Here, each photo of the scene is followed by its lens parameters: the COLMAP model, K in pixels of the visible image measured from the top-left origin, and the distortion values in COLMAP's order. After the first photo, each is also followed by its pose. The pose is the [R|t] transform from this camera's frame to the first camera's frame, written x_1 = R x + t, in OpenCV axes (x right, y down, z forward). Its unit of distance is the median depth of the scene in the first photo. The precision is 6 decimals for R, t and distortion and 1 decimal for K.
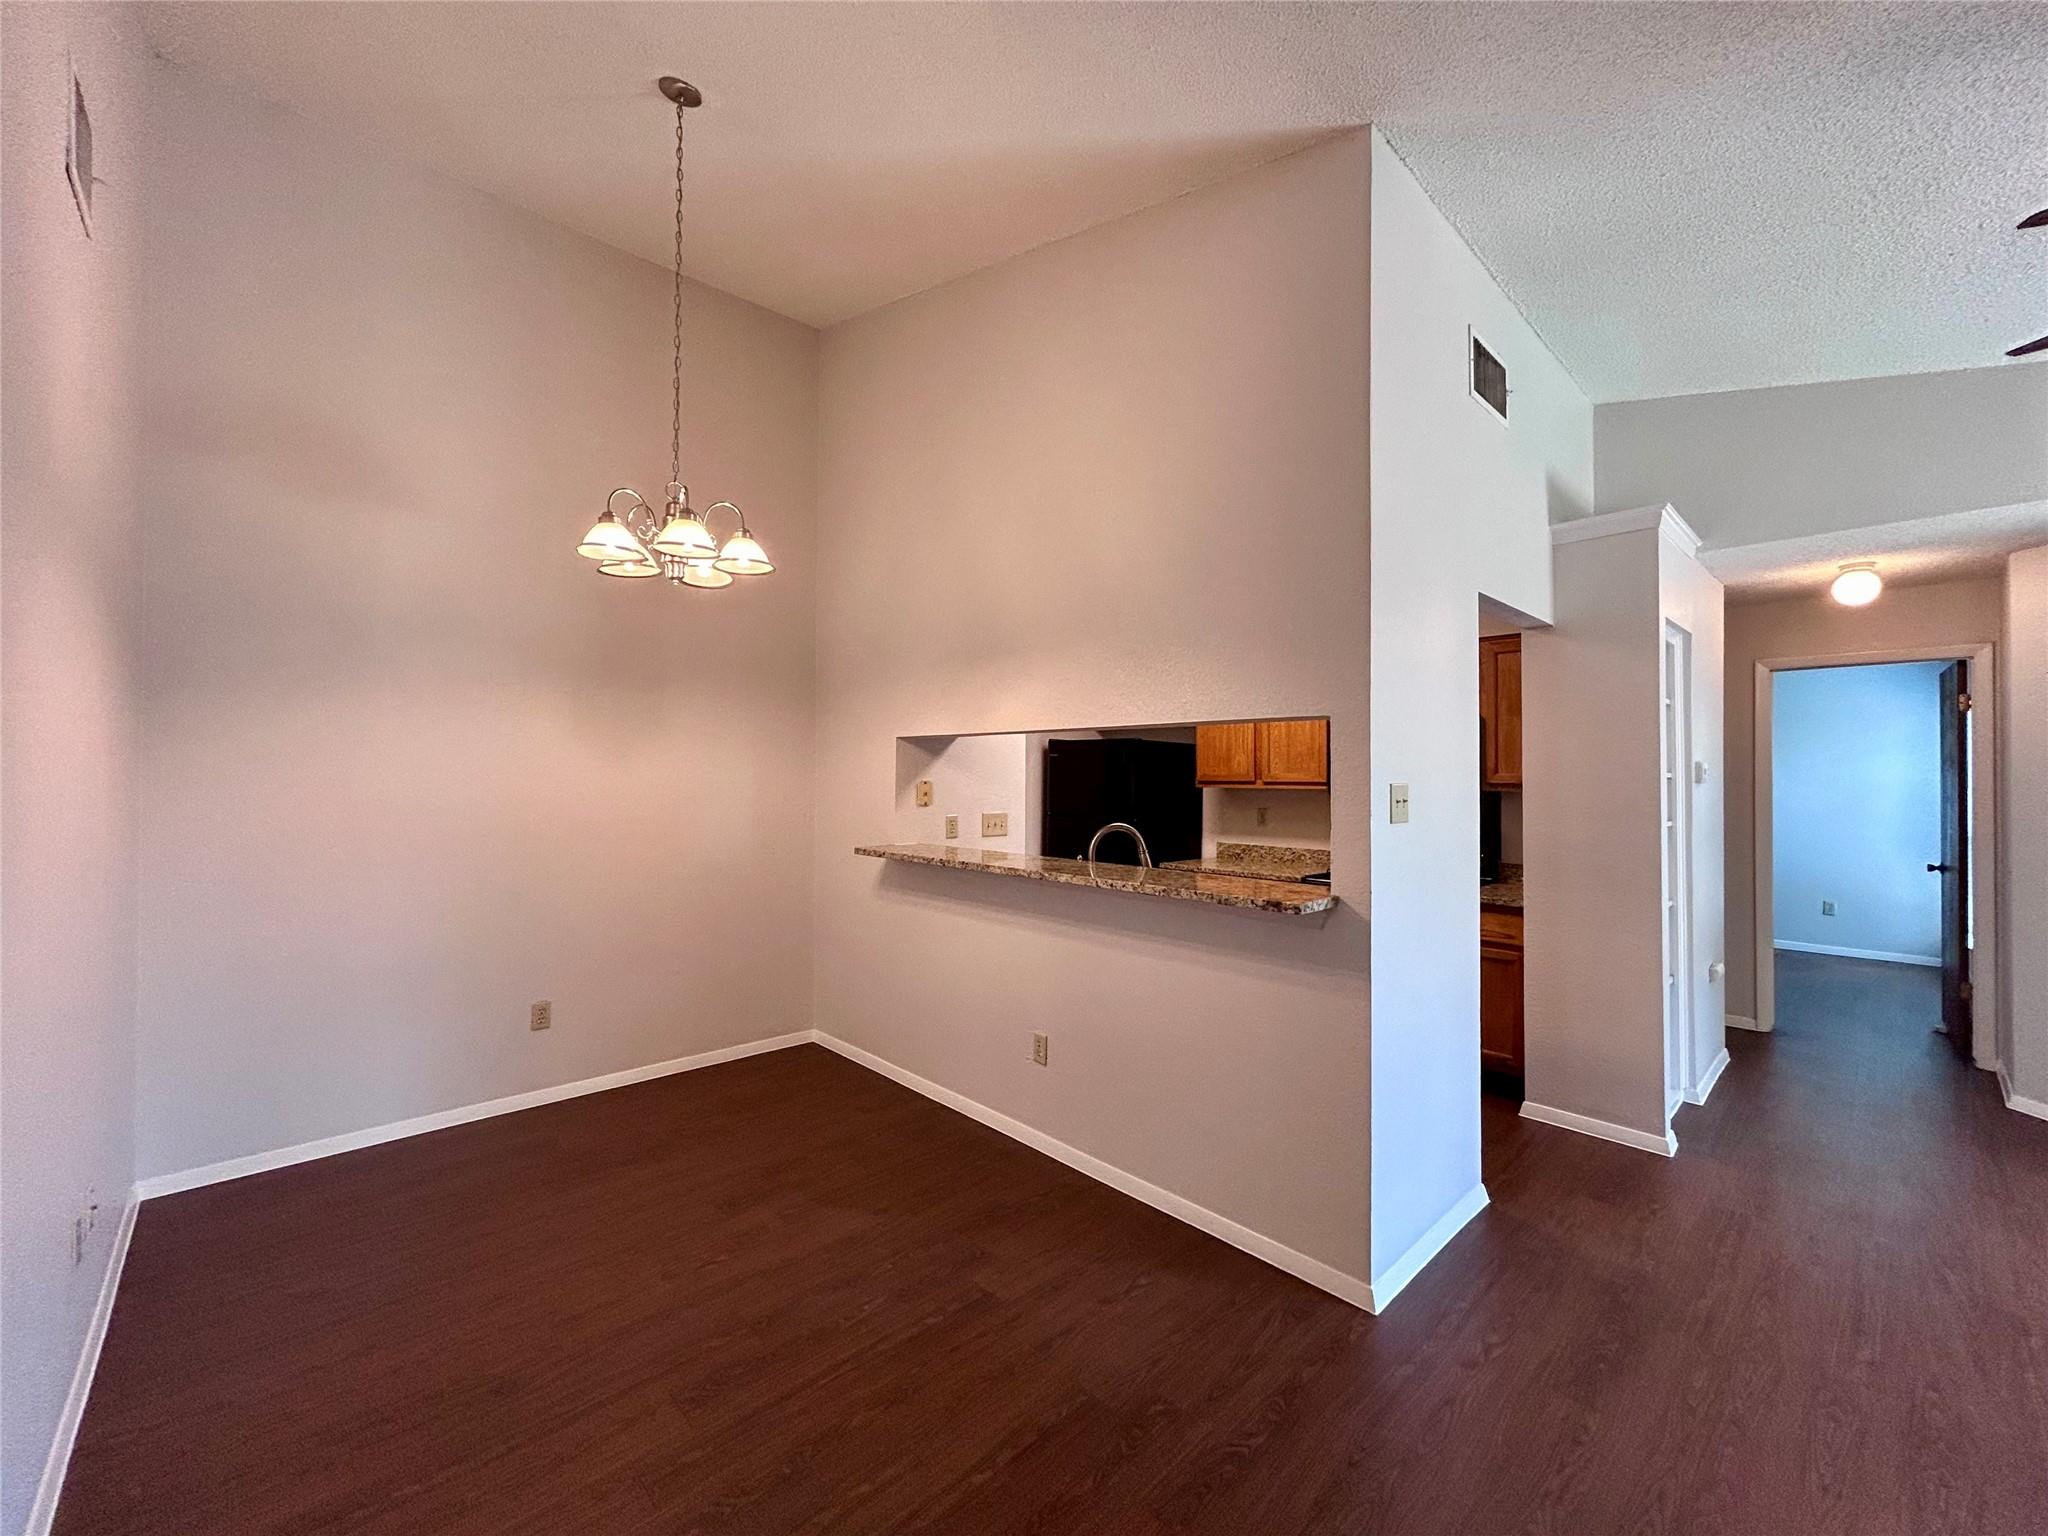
lens RADIAL K [[826.0, 0, 1026.9], [0, 826.0, 768.1], [0, 0, 1]] dist [-0.000714, -0.000176]
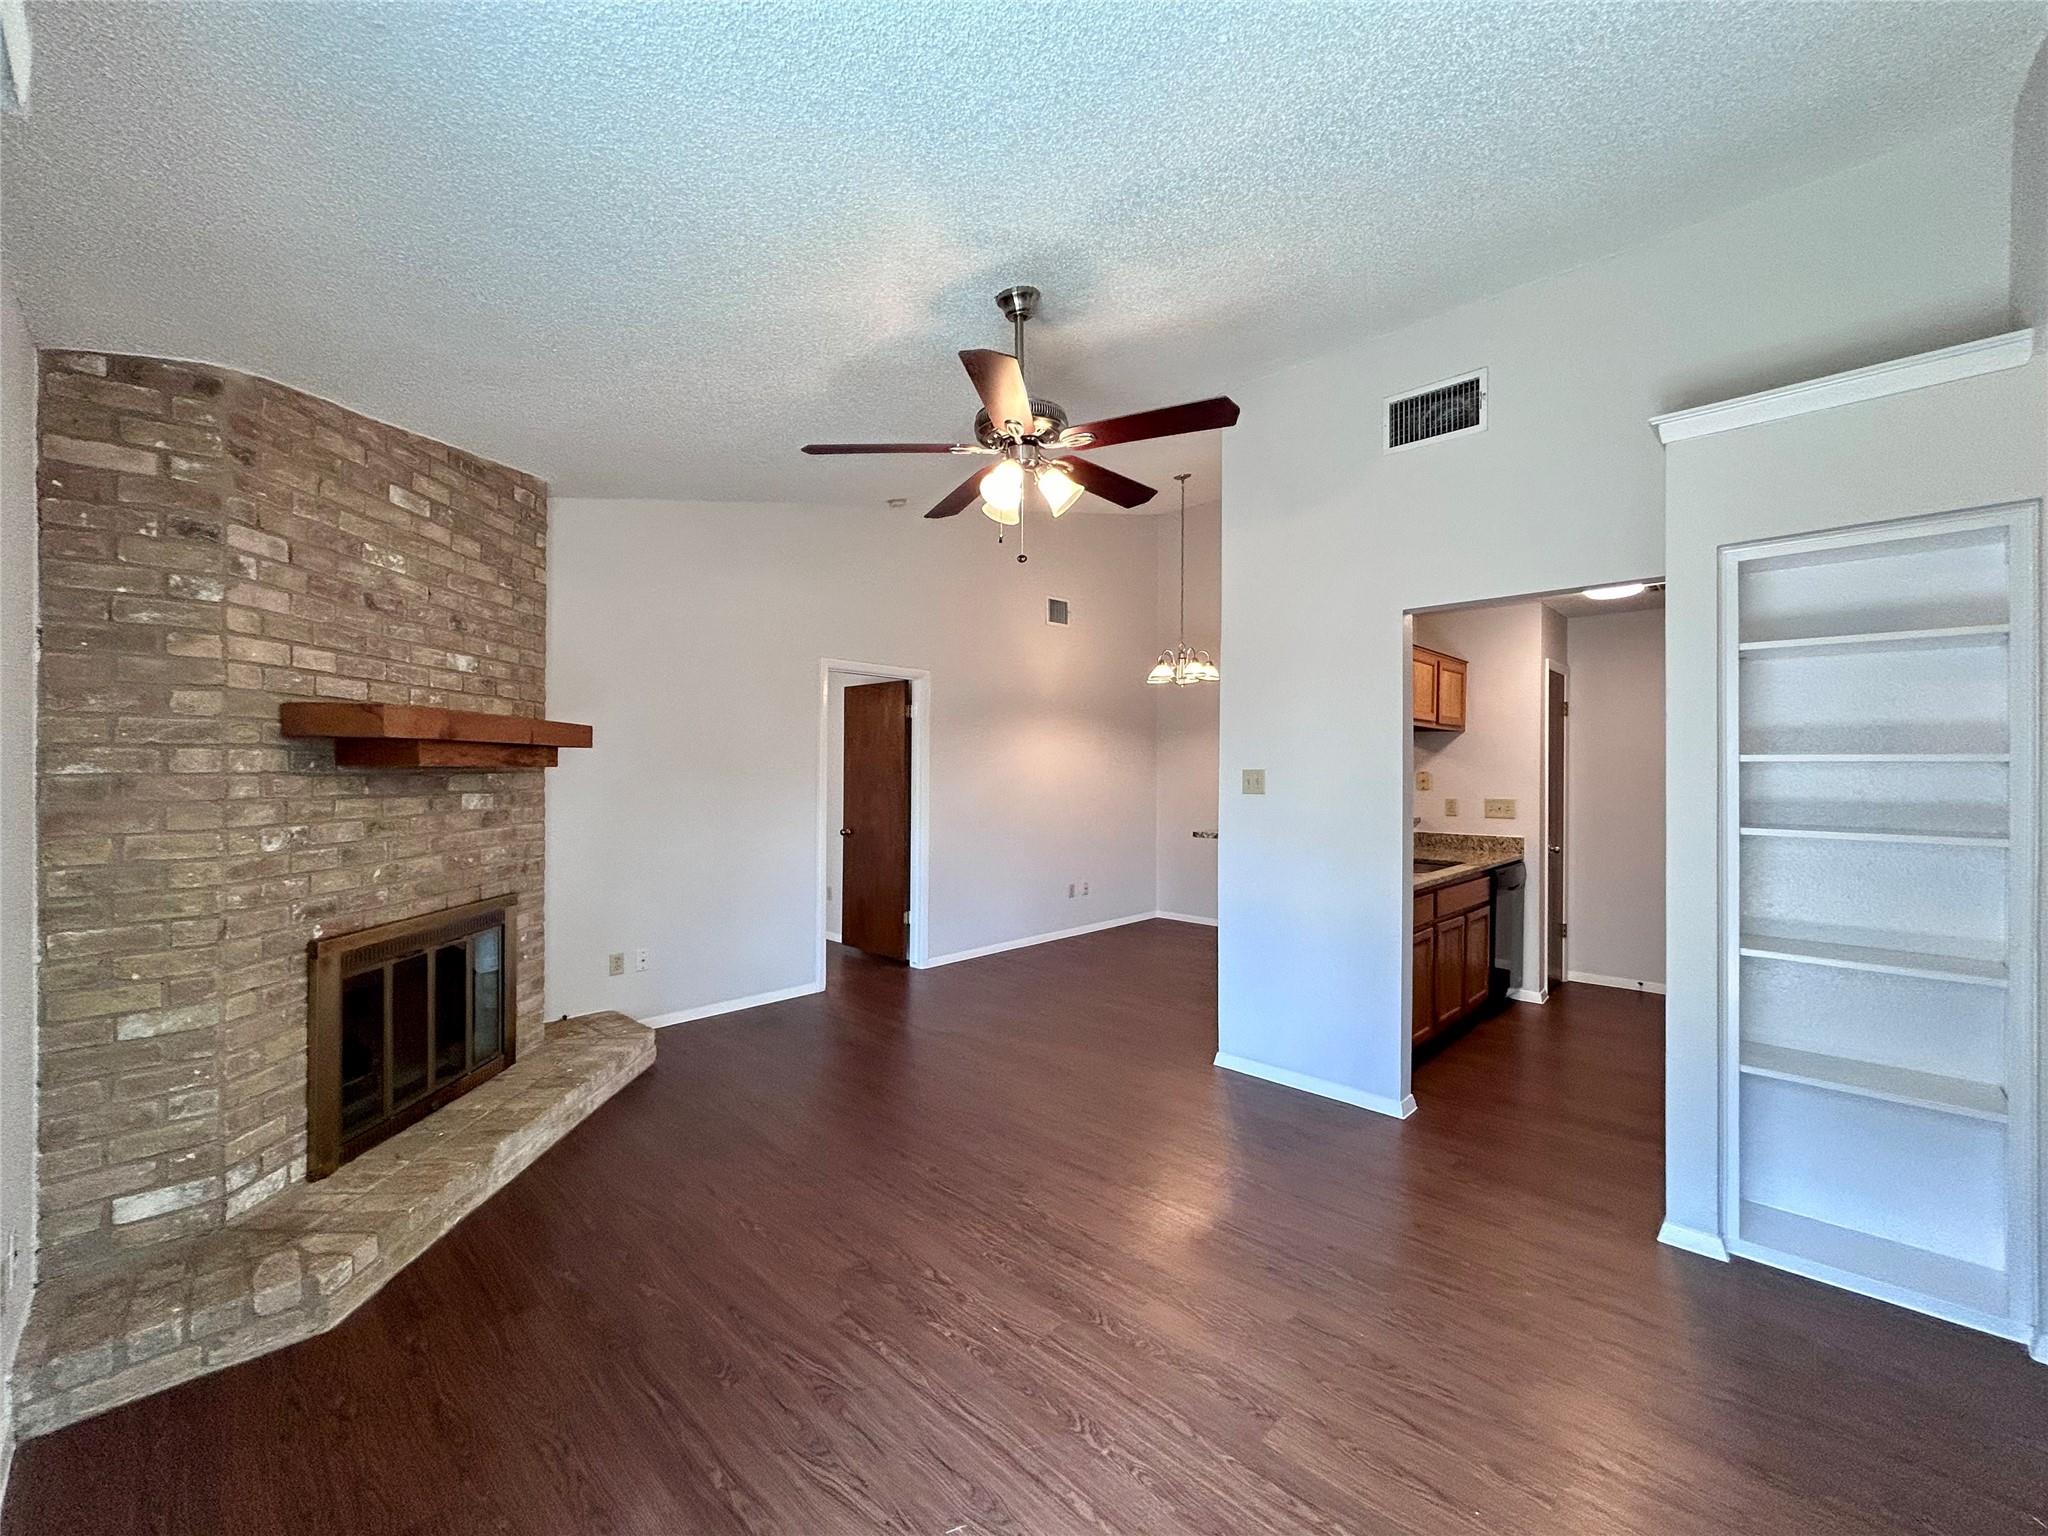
lens RADIAL K [[814.9, 0, 1029.0], [0, 814.9, 771.5], [0, 0, 1]] dist [-0.002238, 0.000315]
pose [[0.049278, -0.001342, -0.998784, 1.186198], [0.011597, 0.999932, -0.000772, 0.008629], [0.998718, -0.011545, 0.049290, 0.281247]]
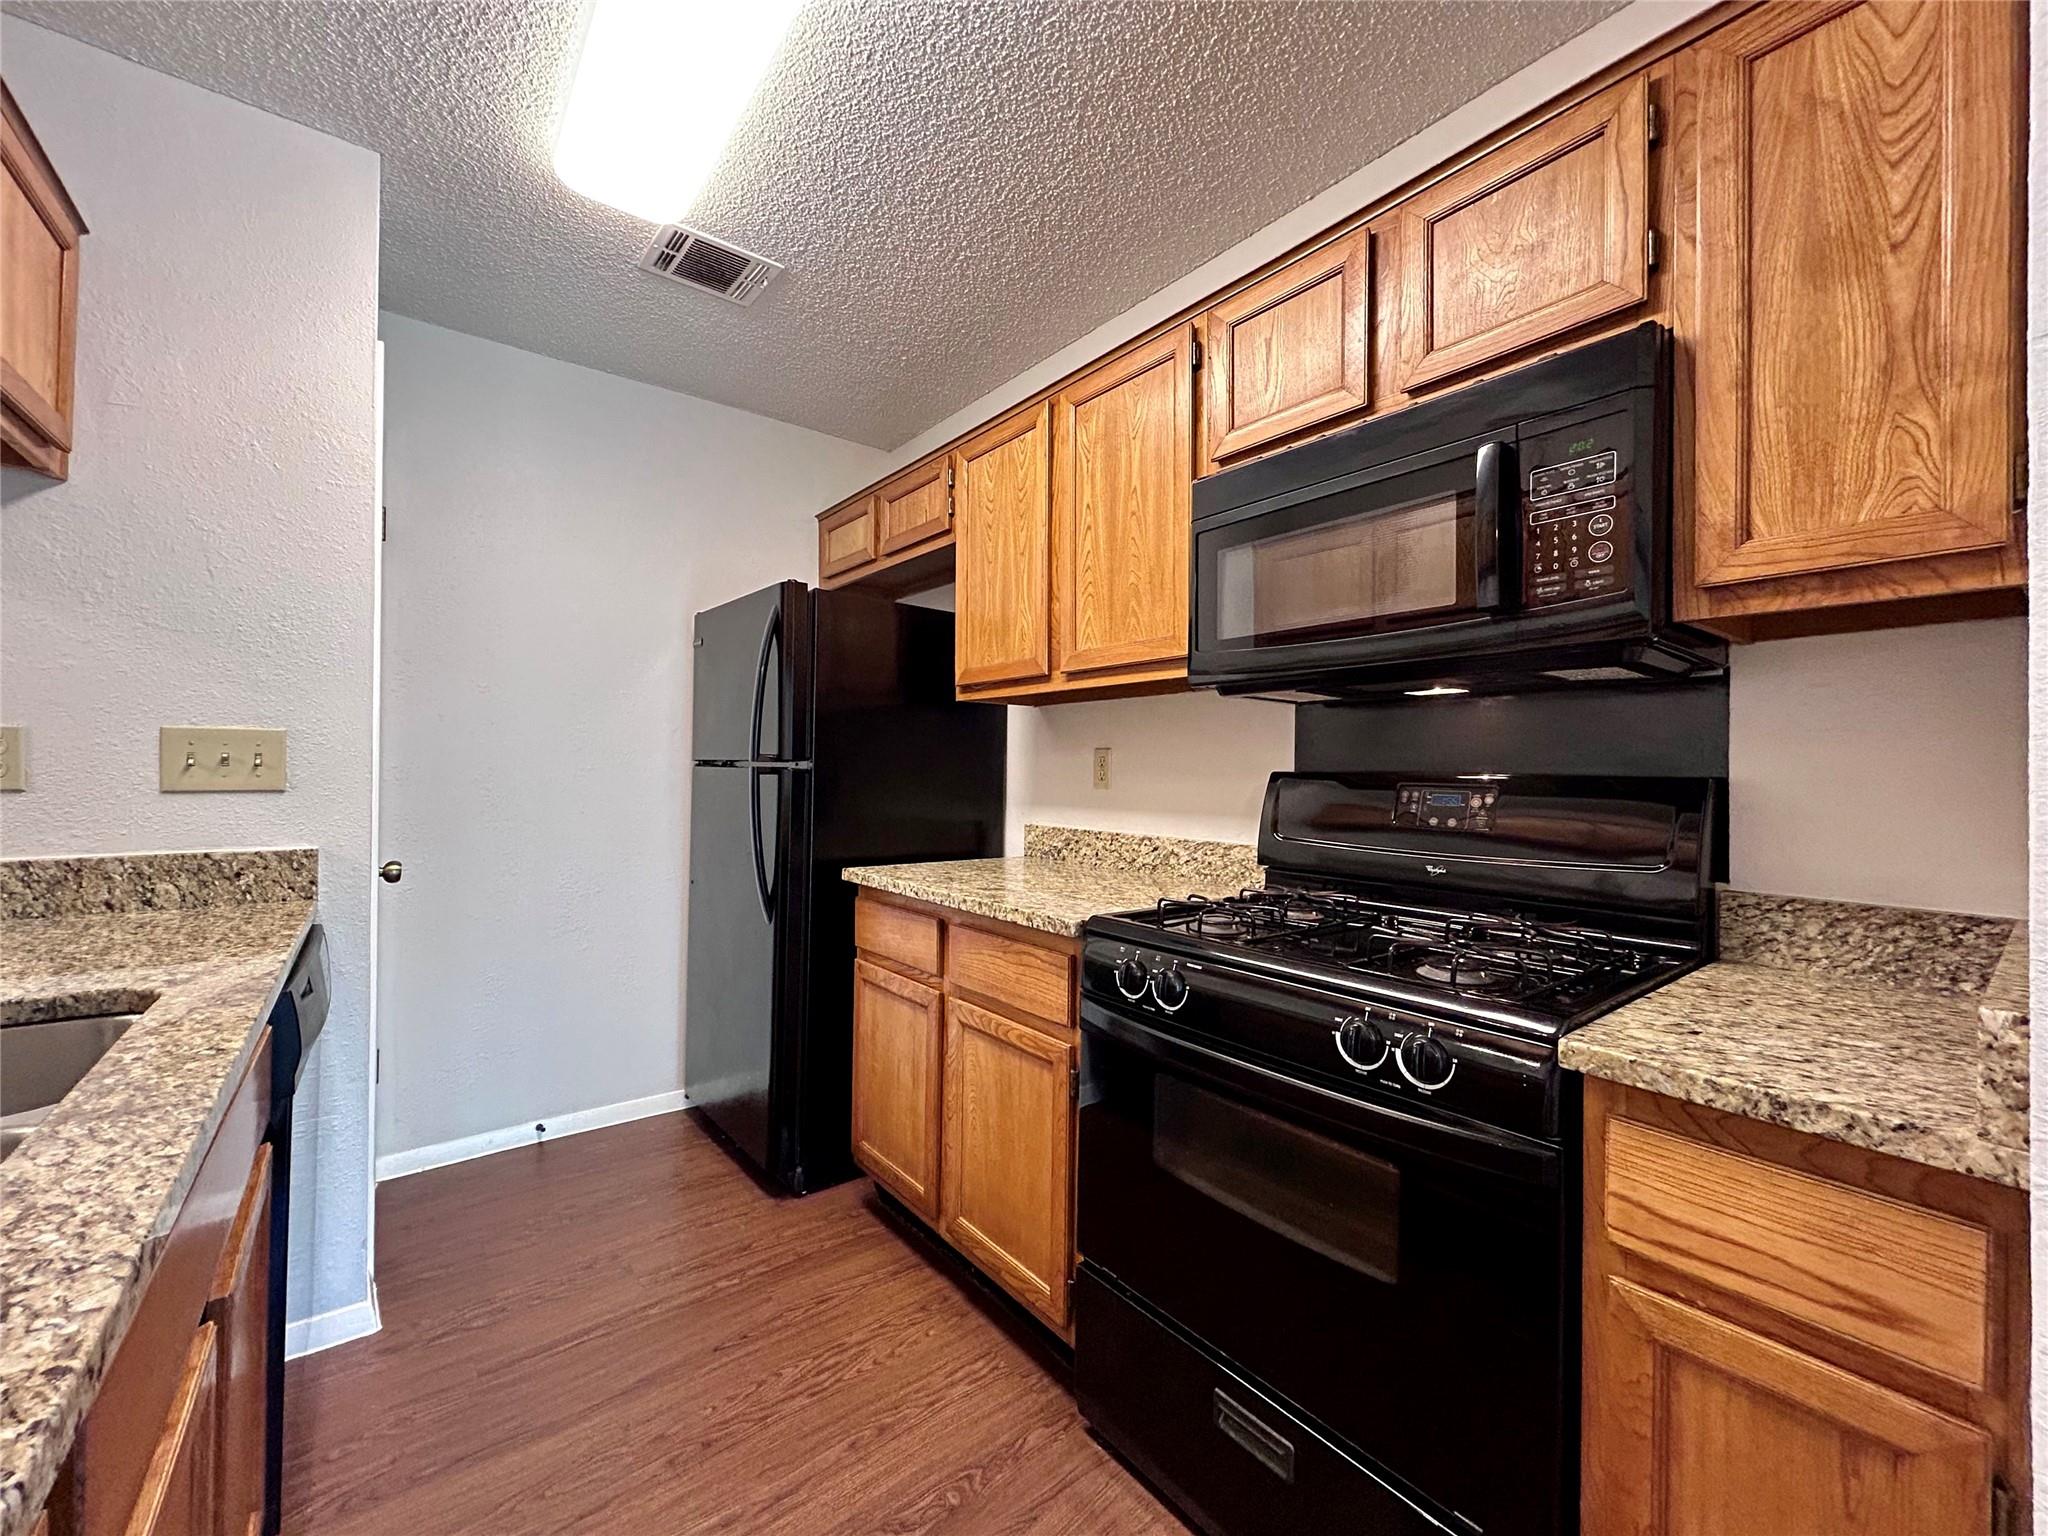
lens RADIAL K [[814.9, 0, 1029.0], [0, 814.9, 771.5], [0, 0, 1]] dist [-0.002238, 0.000315]
pose [[0.995652, 0.002785, -0.093110, 0.372130], [-0.001597, 0.999916, 0.012838, 0.072942], [0.093138, -0.012634, 0.995573, 0.726482]]
